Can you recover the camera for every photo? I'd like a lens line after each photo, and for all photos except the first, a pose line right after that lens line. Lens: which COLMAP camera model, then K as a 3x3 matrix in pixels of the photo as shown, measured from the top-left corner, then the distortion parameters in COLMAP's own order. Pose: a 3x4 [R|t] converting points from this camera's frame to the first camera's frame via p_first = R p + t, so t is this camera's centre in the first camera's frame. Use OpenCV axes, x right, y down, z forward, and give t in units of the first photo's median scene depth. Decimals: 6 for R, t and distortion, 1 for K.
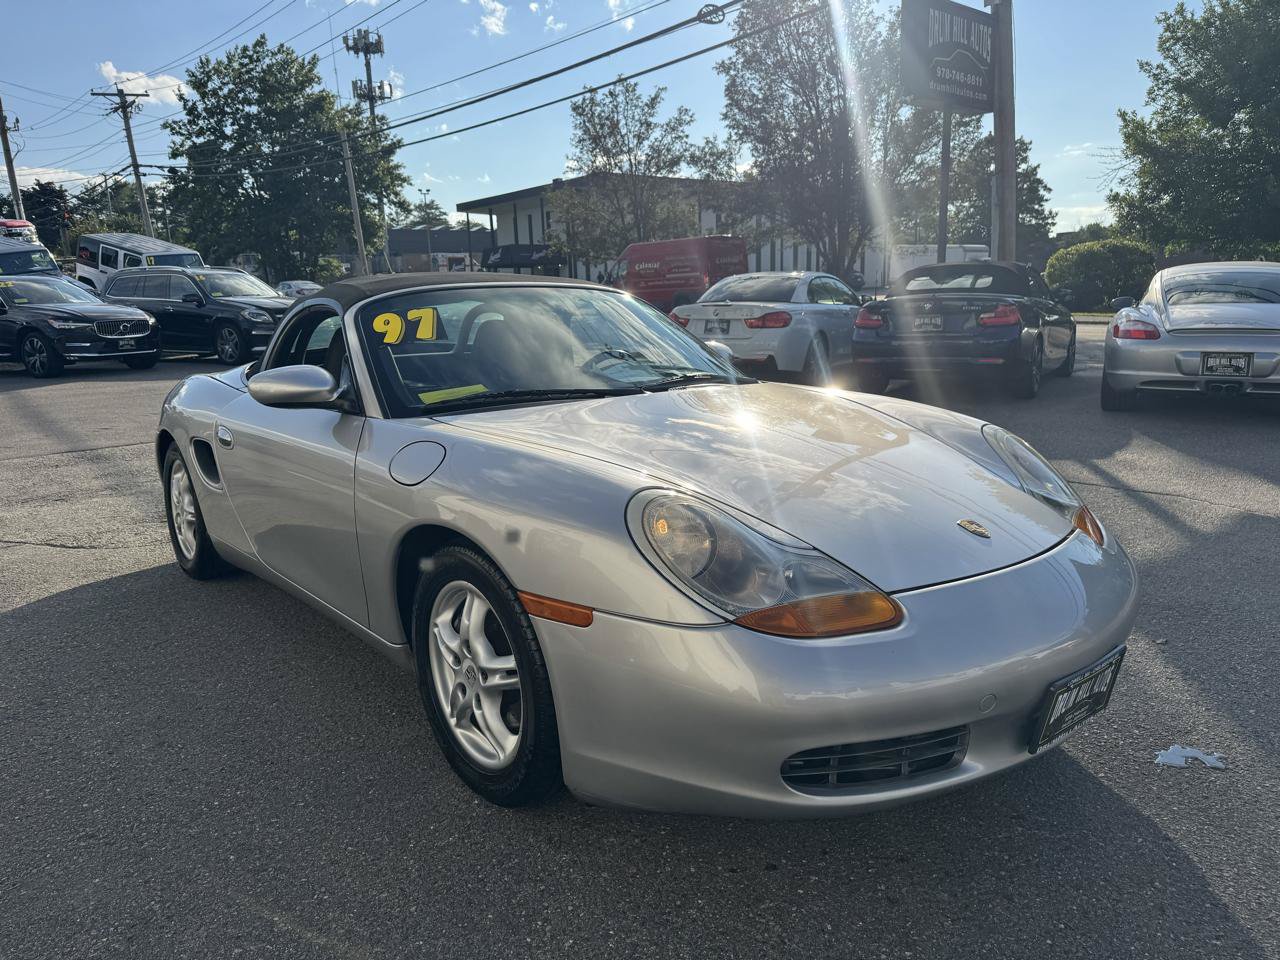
lens RADIAL K [[900.4, 0, 632.5], [0, 900.4, 481.8], [0, 0, 1]] dist [0.025321, -0.029040]
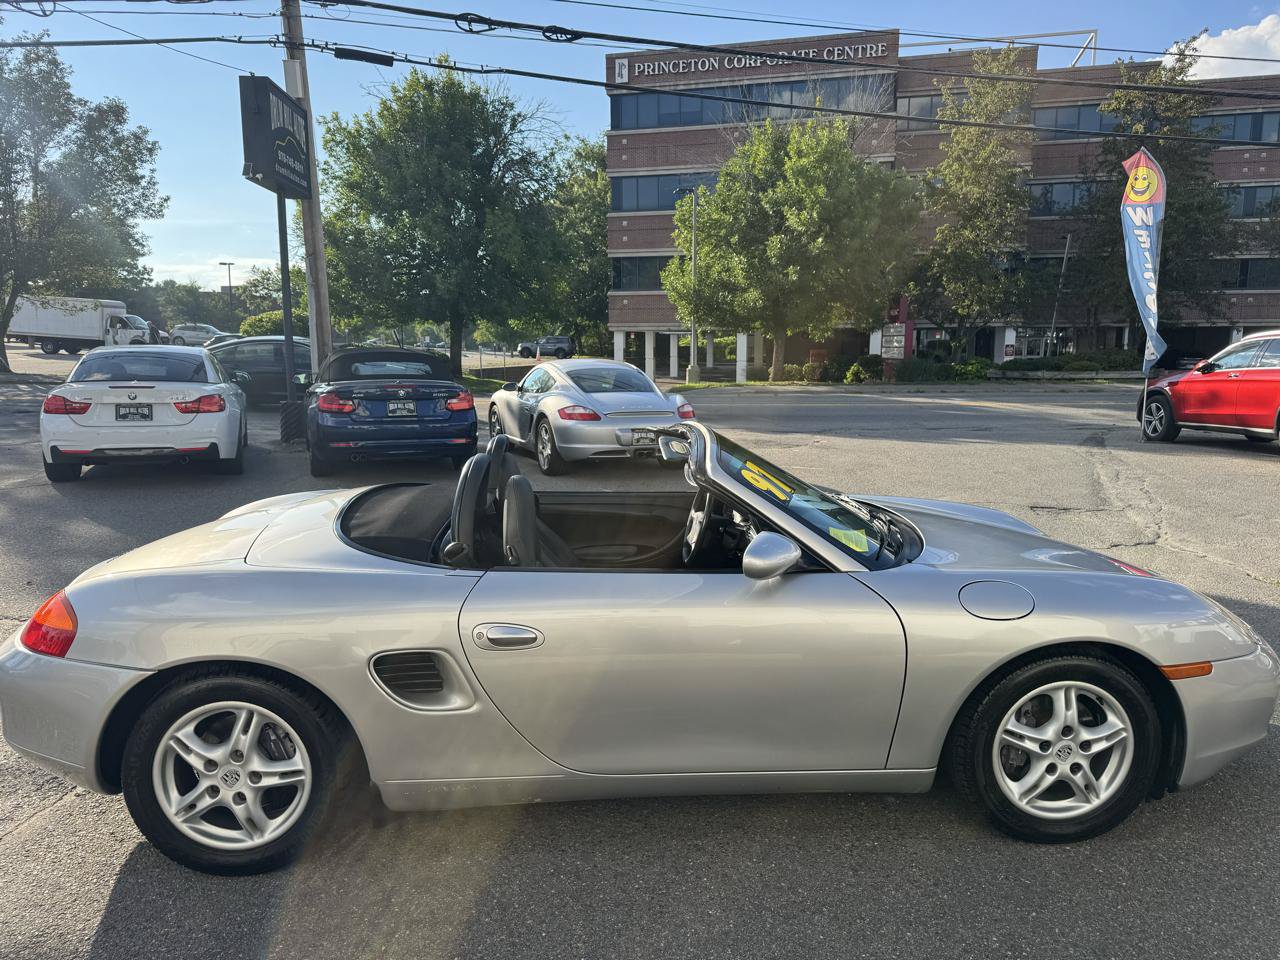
lens RADIAL K [[900.4, 0, 637.2], [0, 900.4, 475.5], [0, 0, 1]] dist [0.025321, -0.029040]
pose [[0.610516, -0.081498, 0.787800, -0.218007], [0.134420, 0.990923, -0.001659, -0.036848], [-0.780514, 0.106909, 0.615929, 0.089258]]
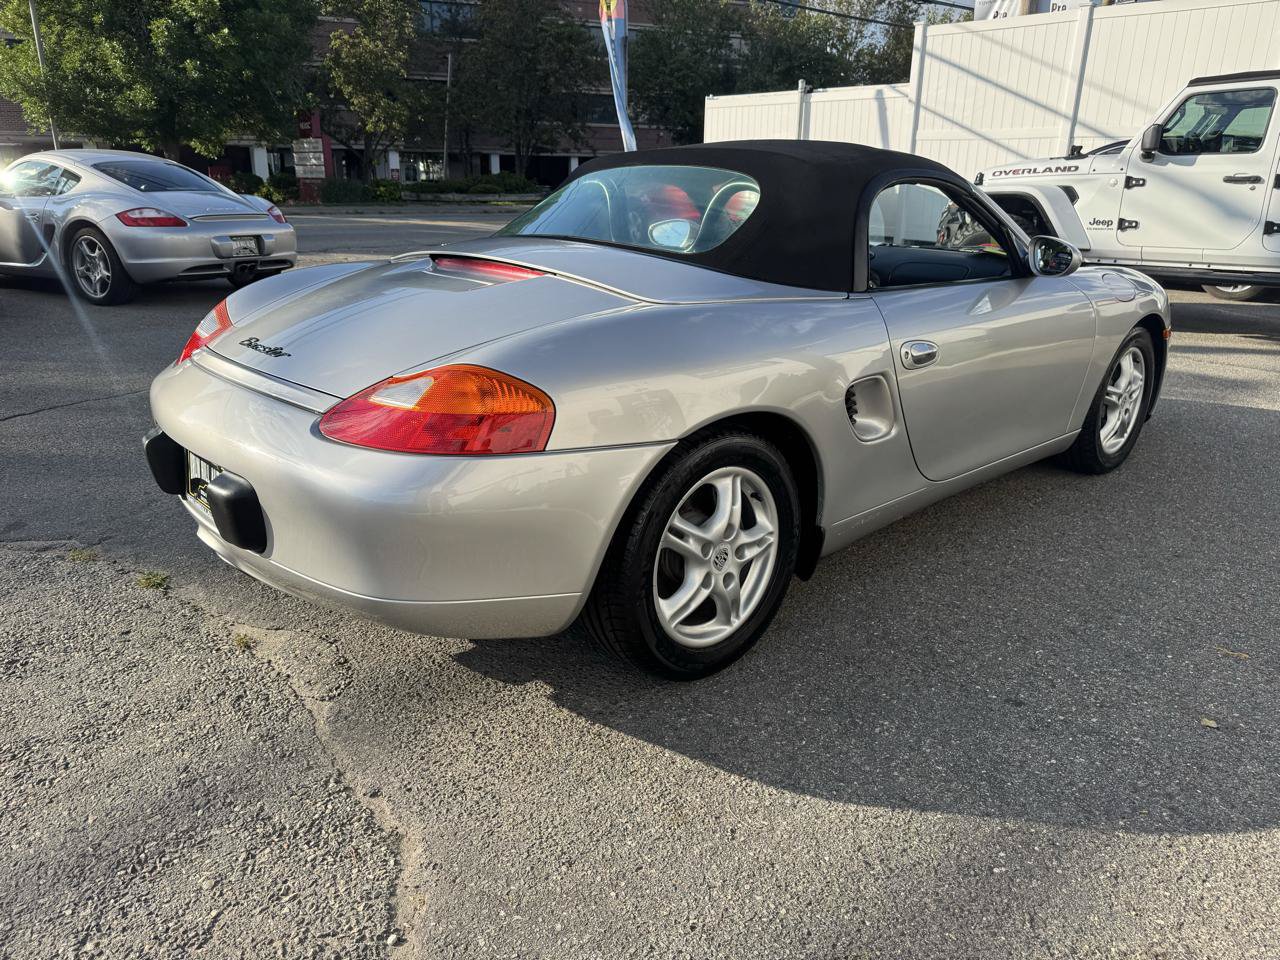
lens RADIAL K [[900.4, 0, 635.3], [0, 900.4, 474.3], [0, 0, 1]] dist [0.025321, -0.029040]
pose [[-0.017943, -0.280600, 0.959657, -0.265991], [0.181434, 0.942963, 0.279111, -0.045059], [-0.983239, 0.179122, 0.033991, 0.268767]]
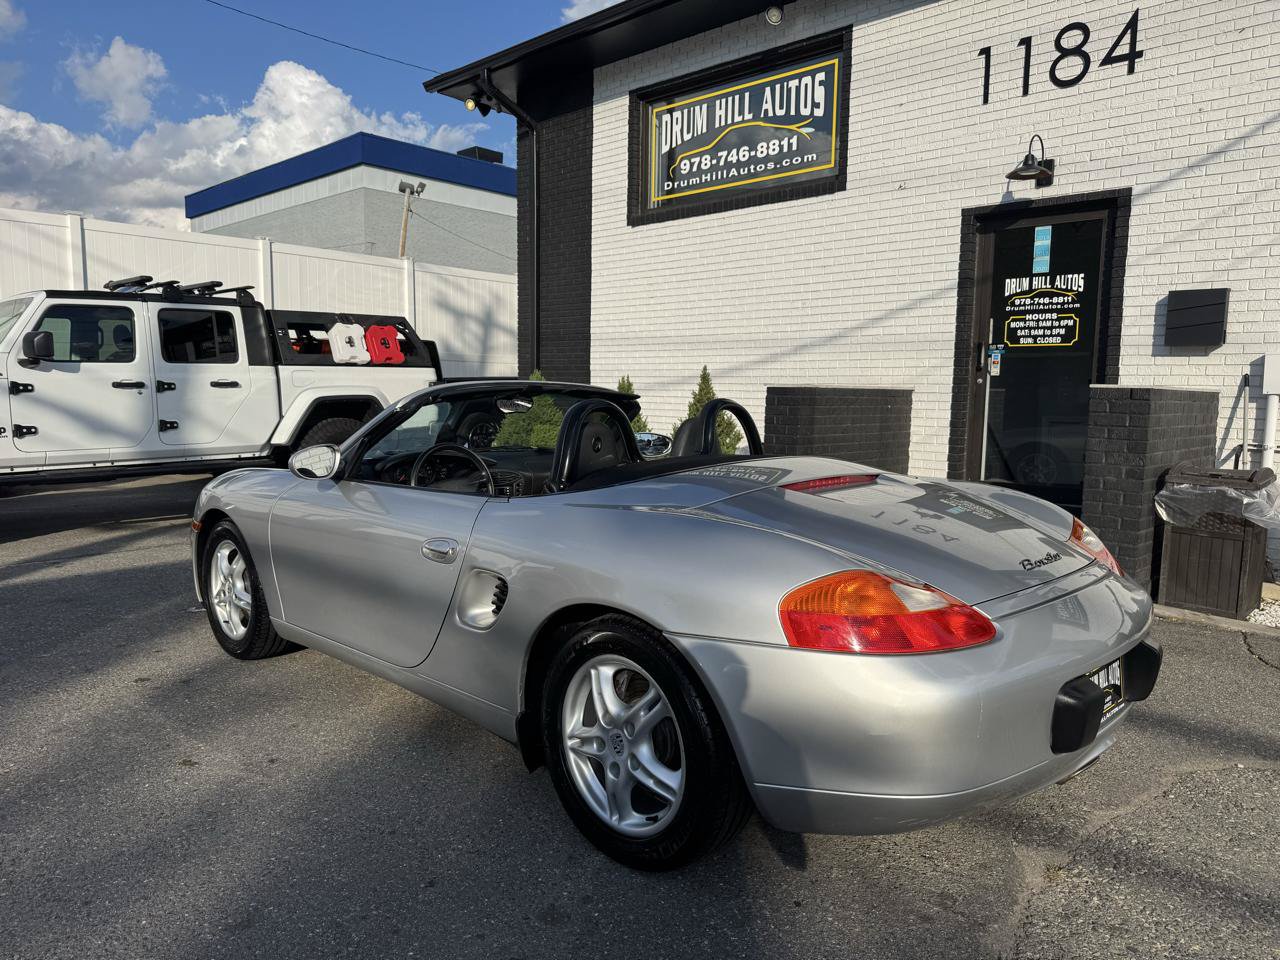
lens RADIAL K [[900.4, 0, 640.4], [0, 900.4, 484.9], [0, 0, 1]] dist [0.025321, -0.029040]
pose [[-0.994737, 0.033462, -0.096840, -0.028900], [0.003380, 0.955368, 0.295398, -0.096570], [0.102403, 0.293516, -0.950453, 0.479207]]
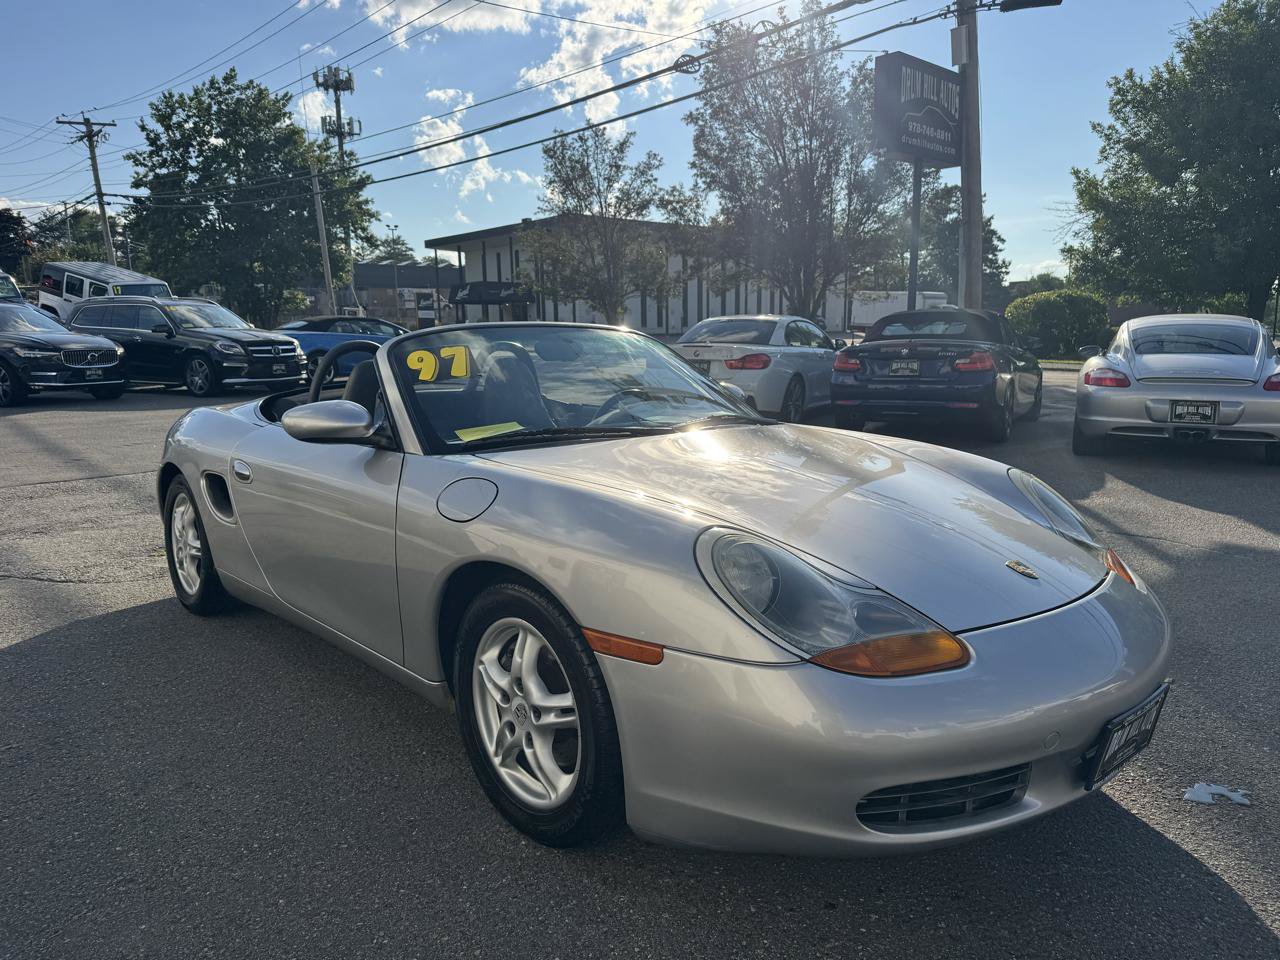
lens RADIAL K [[900.4, 0, 637.6], [0, 900.4, 480.3], [0, 0, 1]] dist [0.025321, -0.029040]
pose [[0.998881, 0.011971, 0.045748, -0.013933], [-0.009972, 0.998997, -0.043660, -0.000096], [-0.046225, 0.043155, 0.997998, -0.001759]]
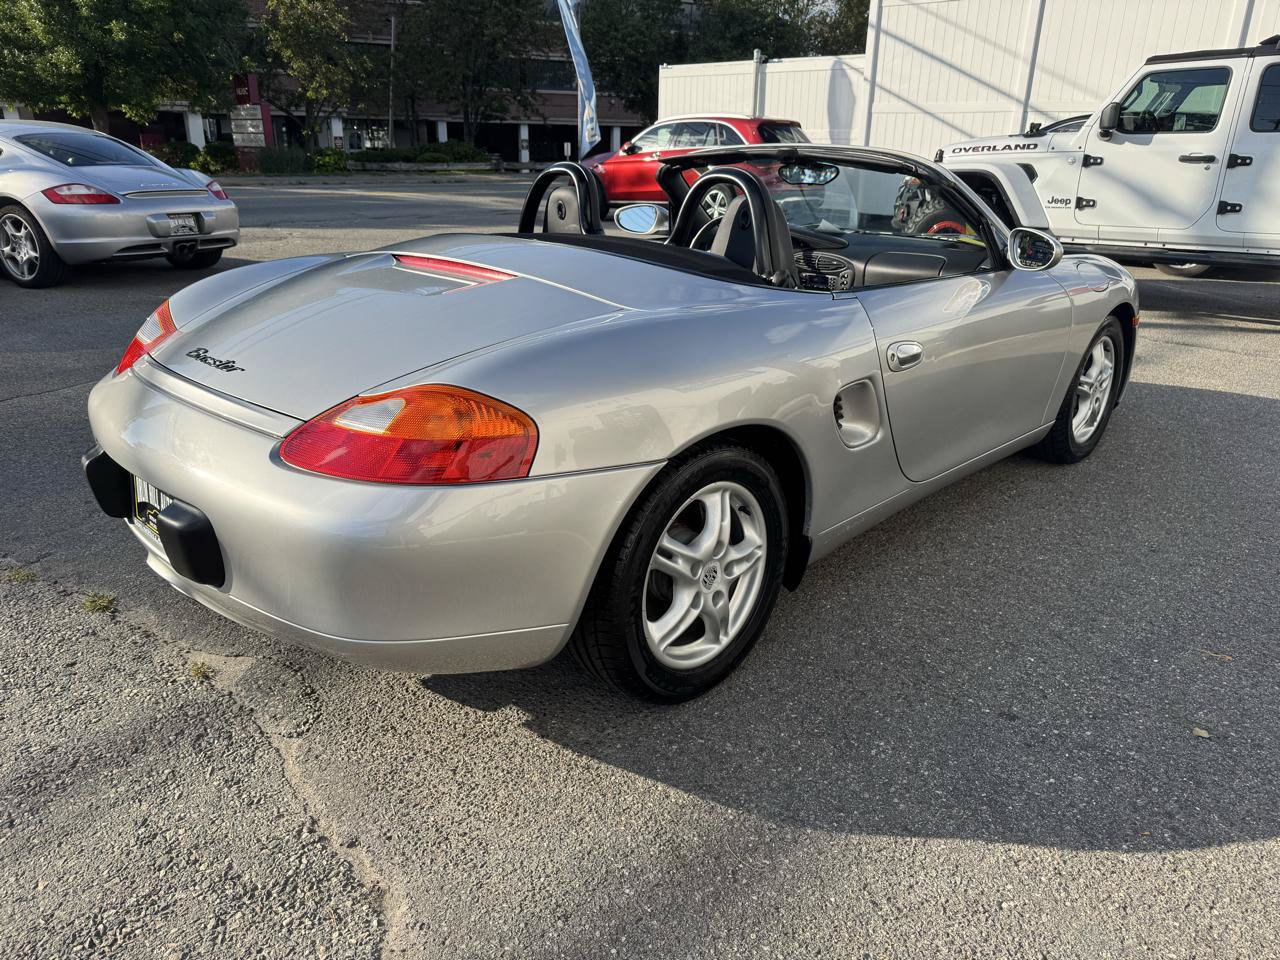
lens RADIAL K [[900.4, 0, 643.4], [0, 900.4, 481.1], [0, 0, 1]] dist [0.025321, -0.029040]
pose [[-0.077116, -0.315966, 0.945631, -0.257222], [0.178794, 0.928698, 0.324889, -0.050040], [-0.980860, 0.194128, -0.015125, 0.271798]]
